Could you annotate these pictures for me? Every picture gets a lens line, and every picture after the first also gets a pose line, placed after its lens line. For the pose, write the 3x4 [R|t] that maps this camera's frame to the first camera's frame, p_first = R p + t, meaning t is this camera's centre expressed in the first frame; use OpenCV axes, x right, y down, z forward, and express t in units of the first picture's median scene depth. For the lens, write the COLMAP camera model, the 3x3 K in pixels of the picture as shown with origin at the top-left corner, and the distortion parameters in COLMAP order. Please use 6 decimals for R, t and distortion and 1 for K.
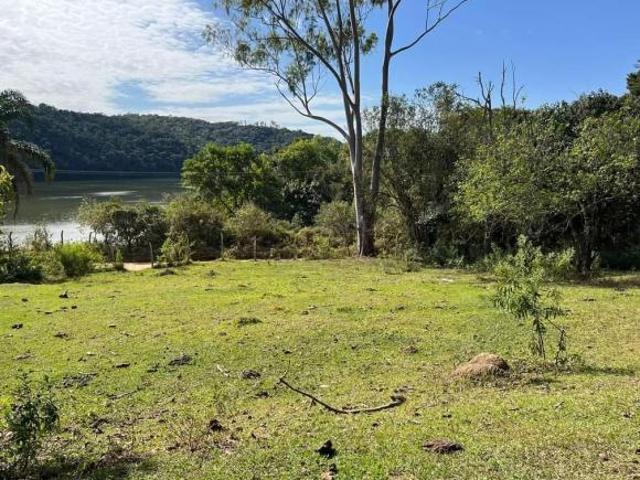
lens RADIAL K [[537.8, 0, 320.0], [0, 537.8, 240.0], [0, 0, 1]] dist [0.073081, -0.002708]
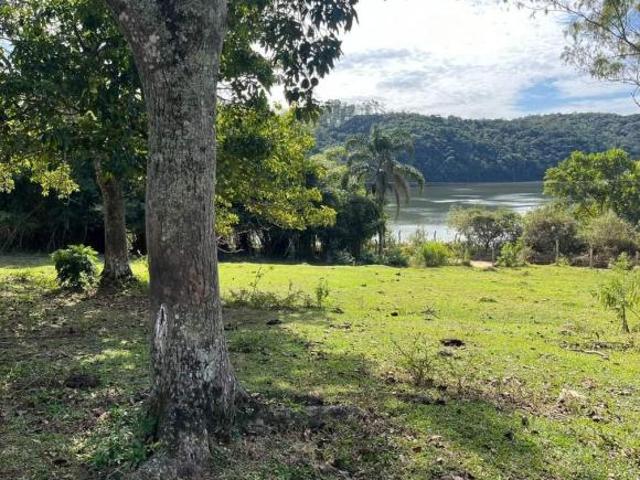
lens RADIAL K [[537.8, 0, 320.0], [0, 537.8, 240.0], [0, 0, 1]] dist [0.073081, -0.002708]
pose [[0.766801, 0.057059, -0.639344, 0.093080], [-0.059230, 0.998081, 0.018036, -0.002973], [0.639147, 0.024038, 0.768709, -0.090782]]
